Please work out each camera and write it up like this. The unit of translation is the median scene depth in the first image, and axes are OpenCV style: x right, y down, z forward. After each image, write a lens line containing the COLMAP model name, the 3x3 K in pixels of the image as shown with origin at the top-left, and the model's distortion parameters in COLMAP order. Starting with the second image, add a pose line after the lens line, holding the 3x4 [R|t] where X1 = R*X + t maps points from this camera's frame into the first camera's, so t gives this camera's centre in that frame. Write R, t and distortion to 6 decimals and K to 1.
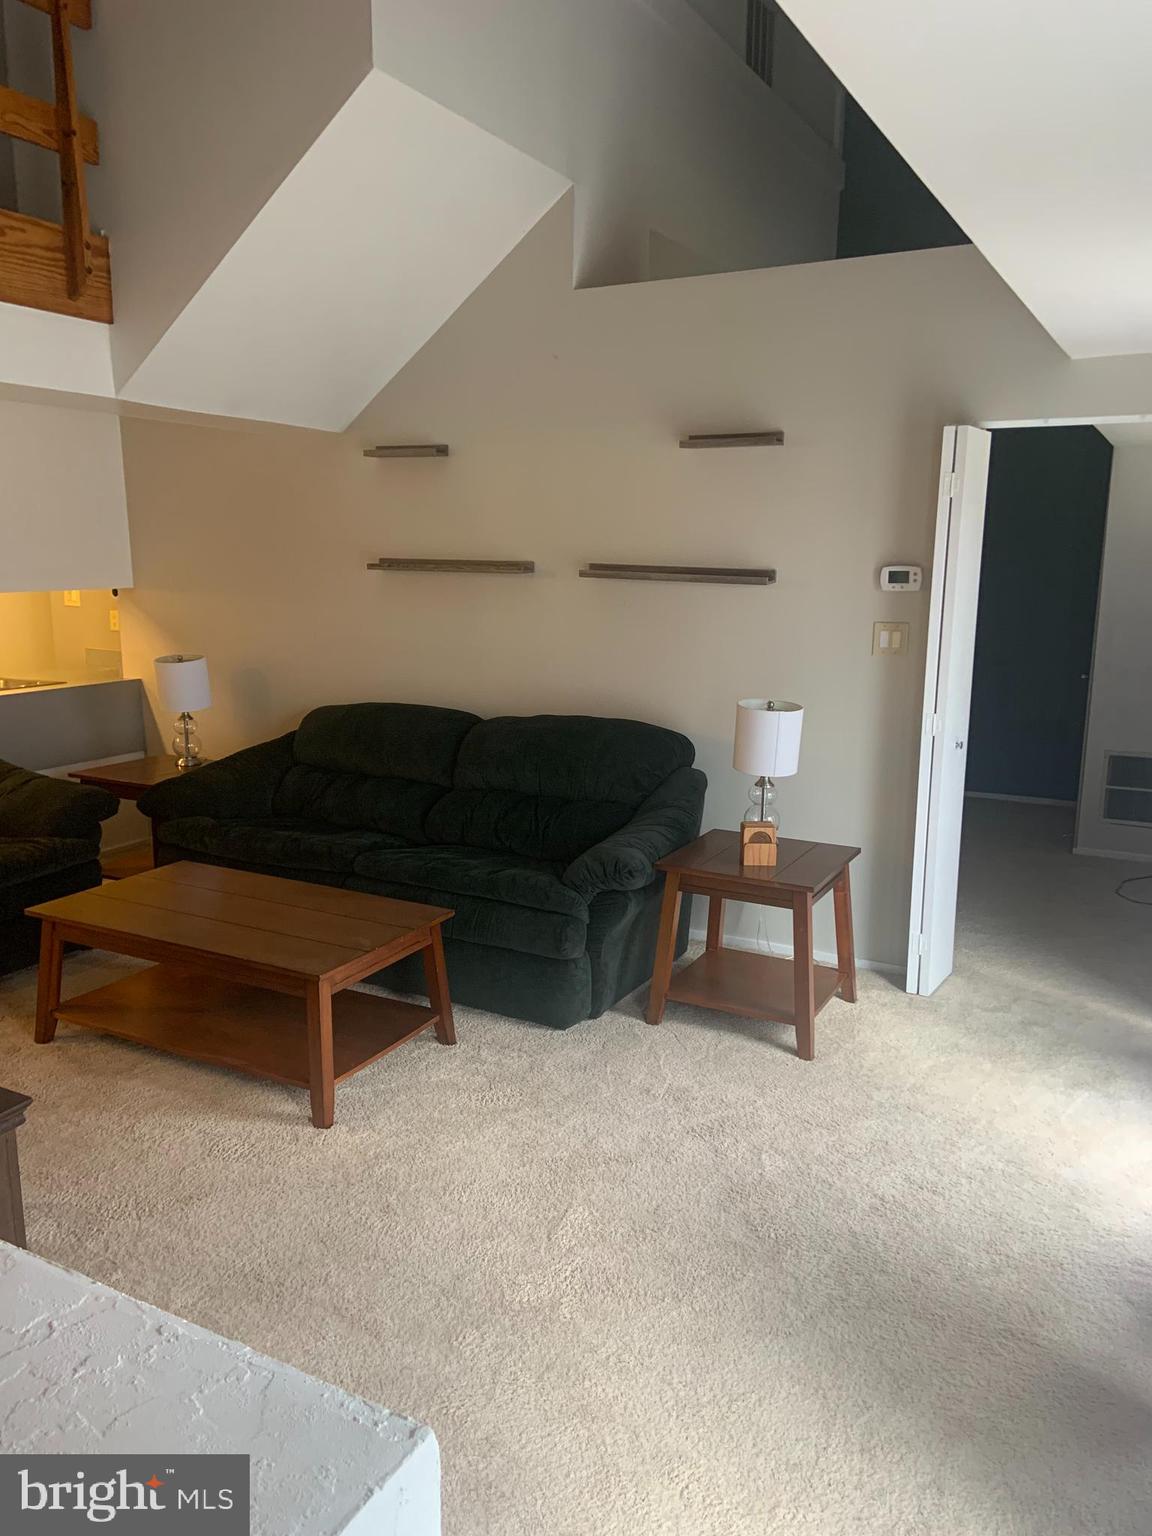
lens RADIAL K [[1144.4, 0, 592.9], [0, 1144.4, 771.0], [0, 0, 1]] dist [0.107352, -0.120308]
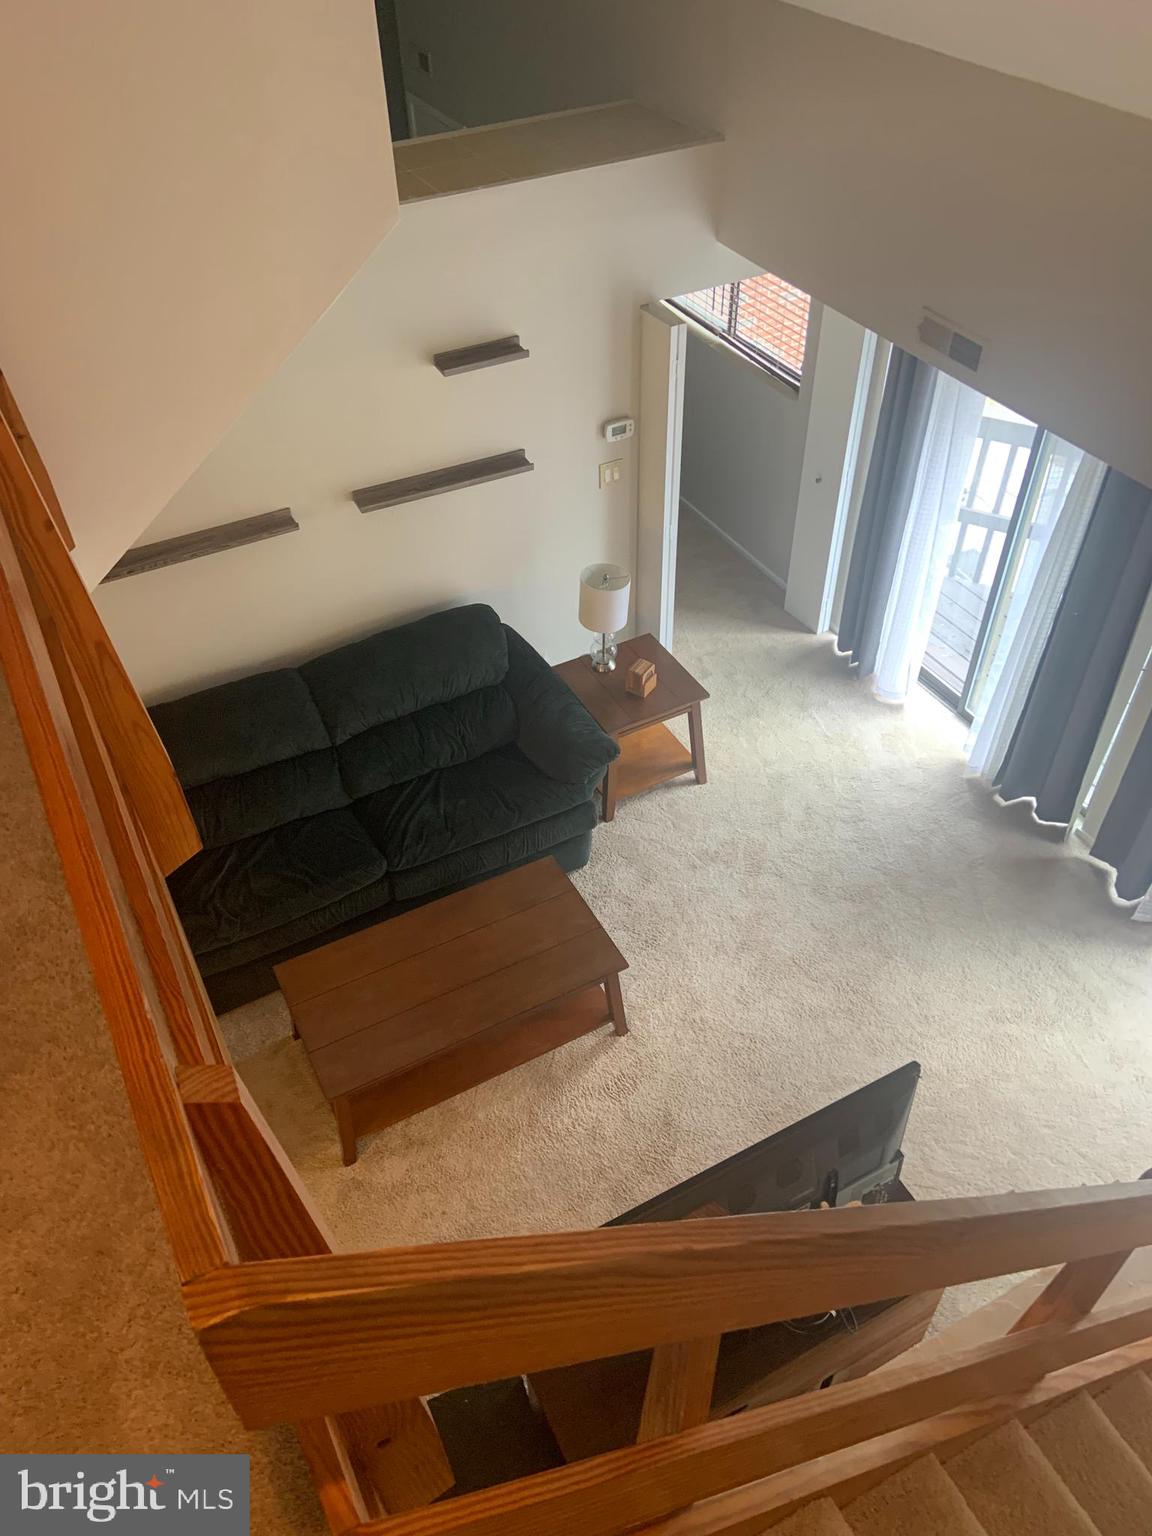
lens RADIAL K [[1144.4, 0, 592.9], [0, 1144.4, 771.0], [0, 0, 1]] dist [0.107352, -0.120308]
pose [[0.555398, -0.586992, 0.589045, -0.718788], [0.179934, 0.776388, 0.604025, -0.650987], [-0.811885, -0.229485, 0.536824, 0.261384]]
